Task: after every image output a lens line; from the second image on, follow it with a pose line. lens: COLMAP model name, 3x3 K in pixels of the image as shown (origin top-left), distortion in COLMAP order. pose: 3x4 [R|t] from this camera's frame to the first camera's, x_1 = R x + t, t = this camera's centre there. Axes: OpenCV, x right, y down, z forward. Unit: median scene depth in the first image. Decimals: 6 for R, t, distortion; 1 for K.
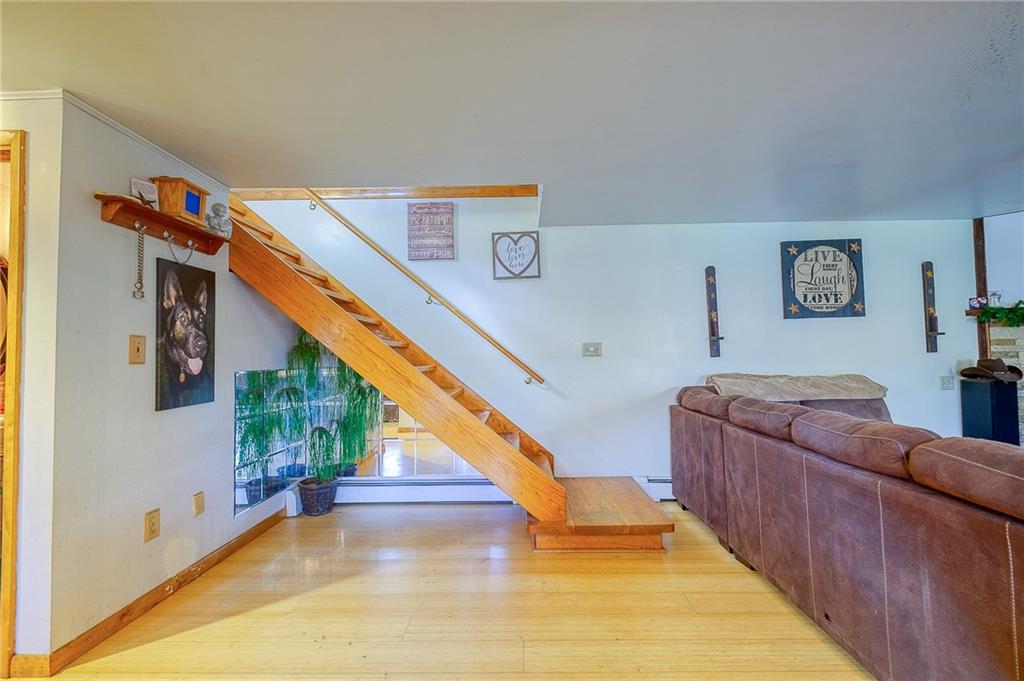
lens RADIAL K [[447.8, 0, 515.6], [0, 447.8, 338.7], [0, 0, 1]] dist [0.002451, -0.001938]
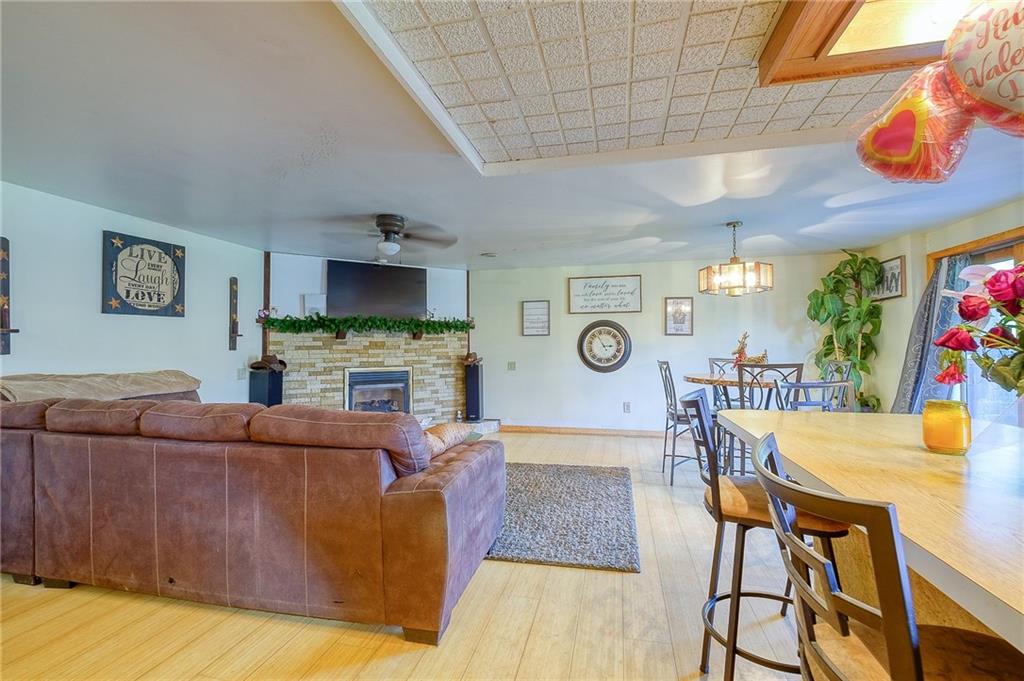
lens RADIAL K [[447.8, 0, 519.1], [0, 447.8, 333.2], [0, 0, 1]] dist [0.002451, -0.001938]
pose [[0.212075, 0.042361, 0.976335, -0.170342], [-0.035005, 0.998748, -0.035730, 0.000216], [-0.976626, -0.026599, 0.213293, -0.061384]]
